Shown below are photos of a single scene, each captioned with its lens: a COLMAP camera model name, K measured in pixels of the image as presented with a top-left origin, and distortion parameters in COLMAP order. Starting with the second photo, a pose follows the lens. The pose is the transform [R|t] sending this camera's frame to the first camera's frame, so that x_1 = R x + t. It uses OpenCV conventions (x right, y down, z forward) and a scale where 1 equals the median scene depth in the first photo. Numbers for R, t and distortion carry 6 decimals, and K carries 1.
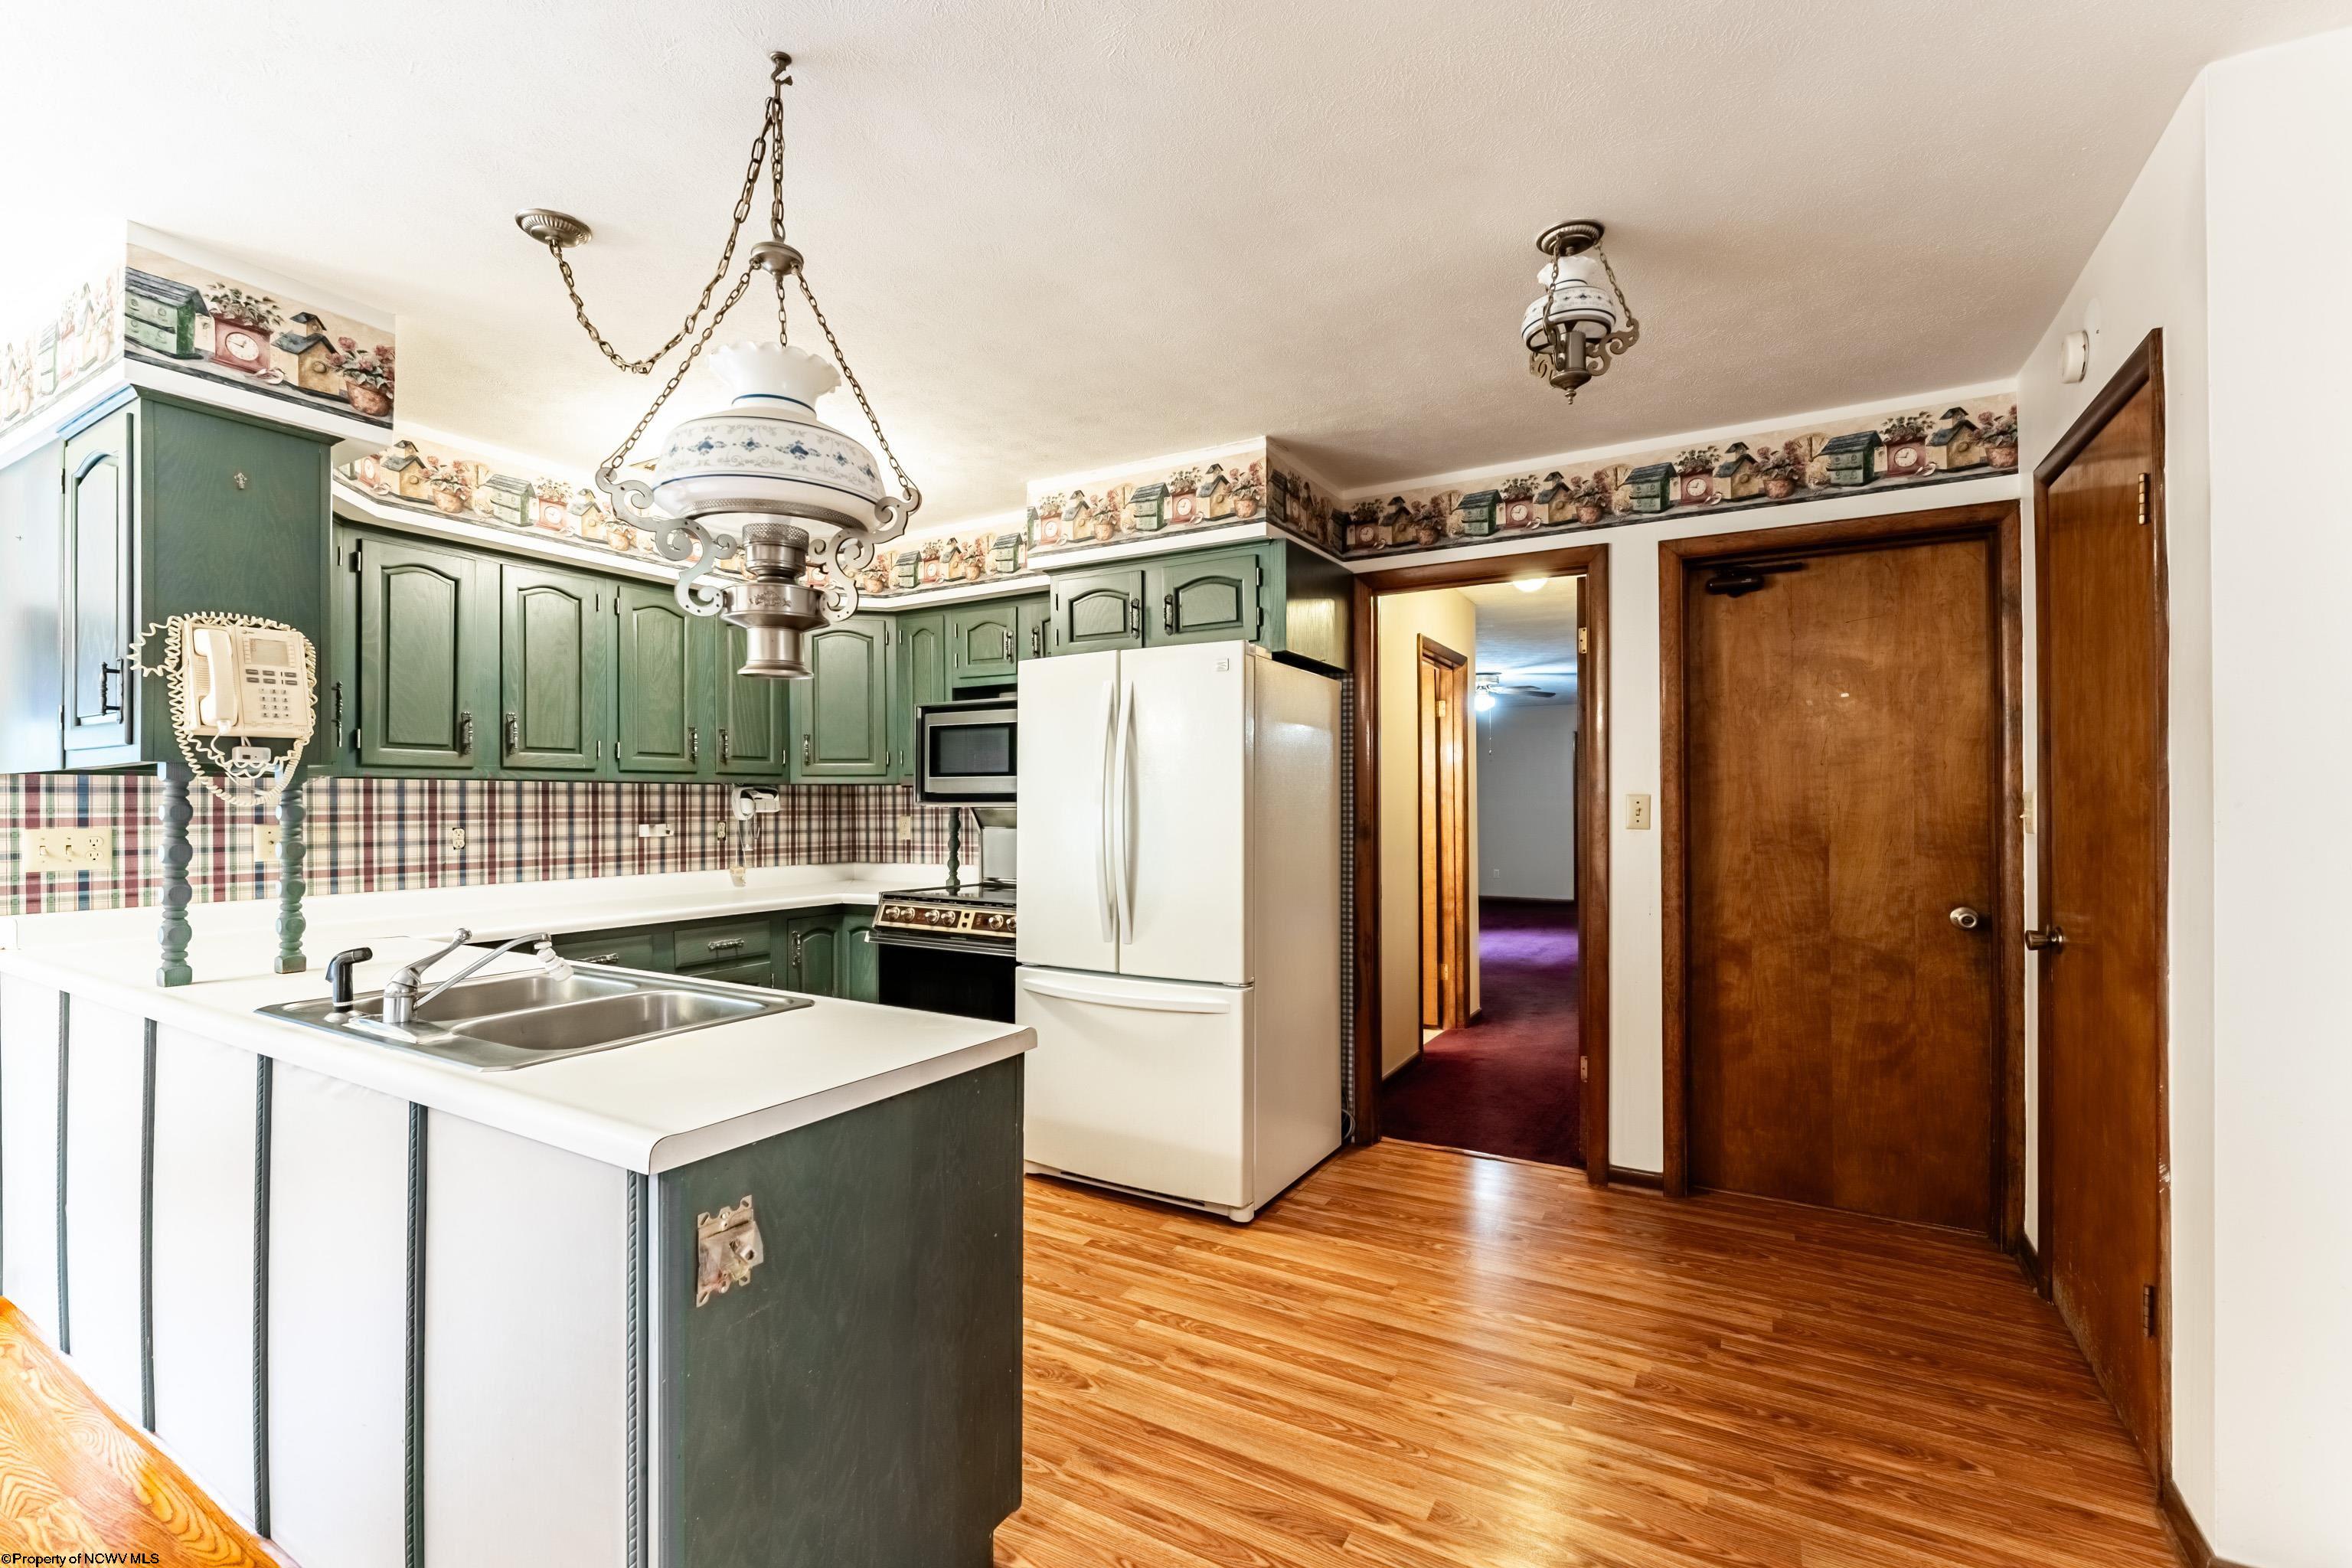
lens RADIAL K [[1007.9, 0, 1184.6], [0, 1007.9, 788.1], [0, 0, 1]] dist [-0.004955, -0.000297]
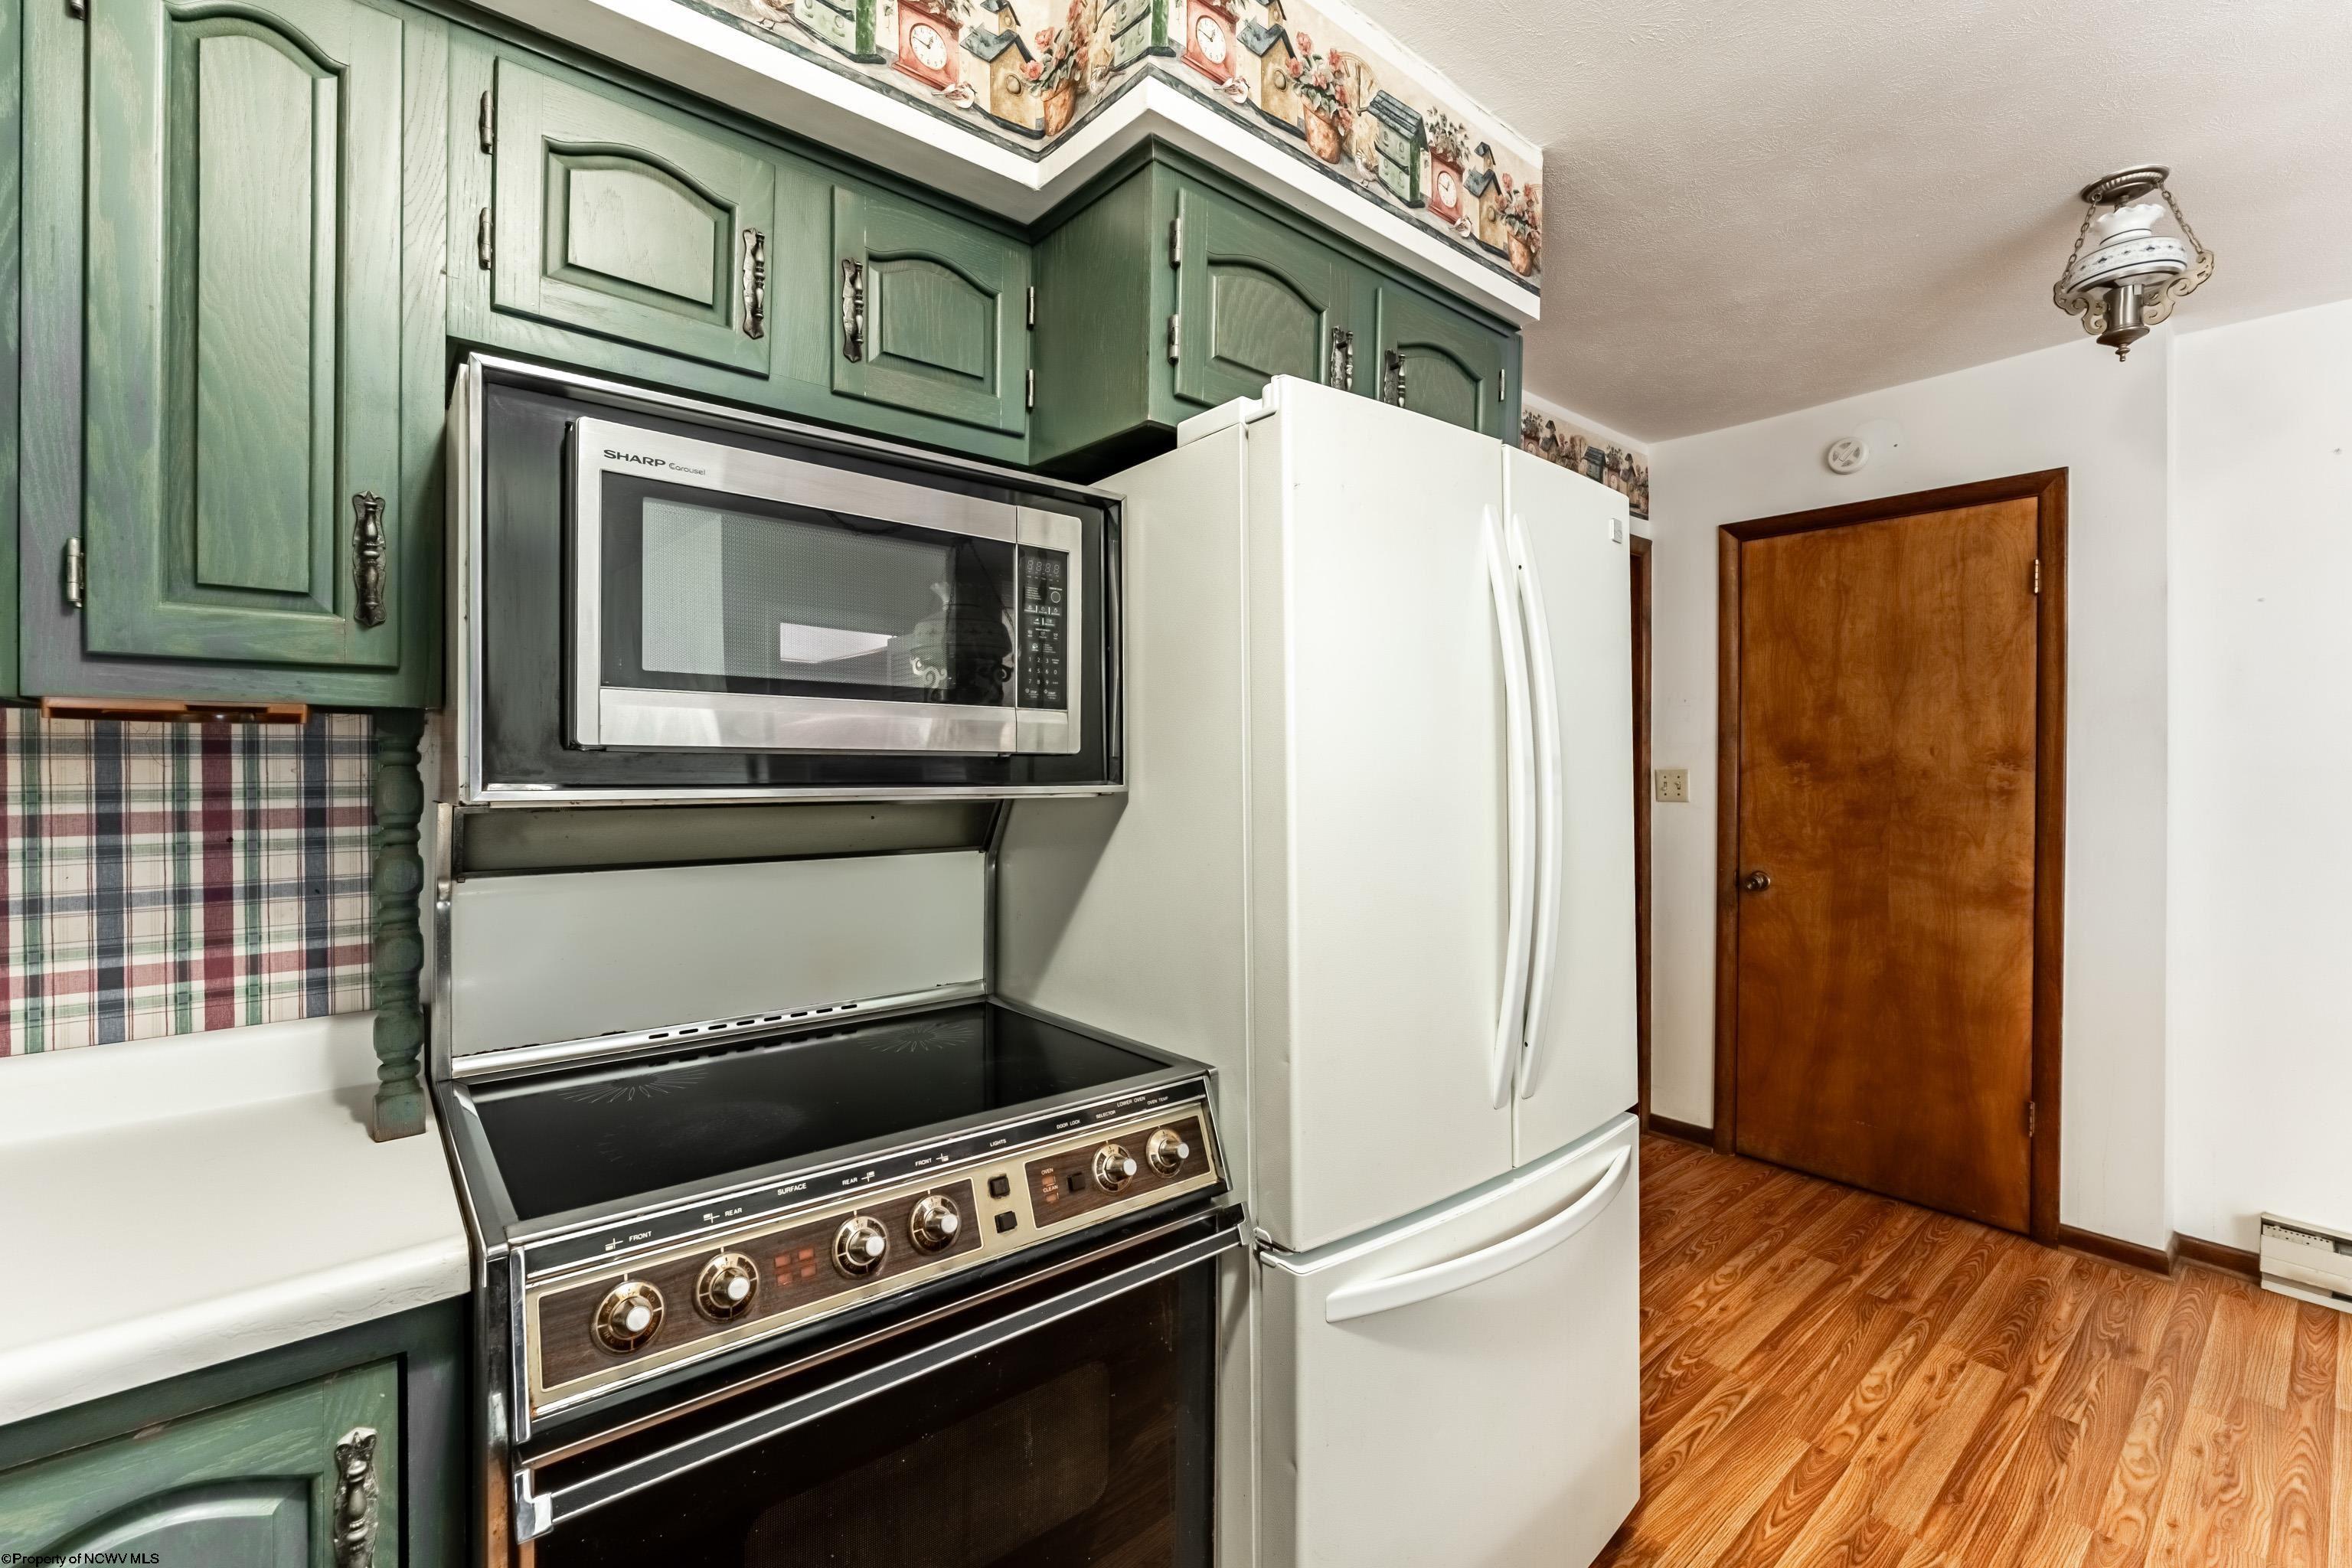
lens RADIAL K [[1007.9, 0, 1174.1], [0, 1007.9, 784.4], [0, 0, 1]] dist [-0.004955, -0.000297]
pose [[0.357546, -0.000107, 0.933895, -0.508798], [-0.008595, 0.999957, 0.003405, 0.013141], [-0.933856, -0.009244, 0.357530, 0.938527]]
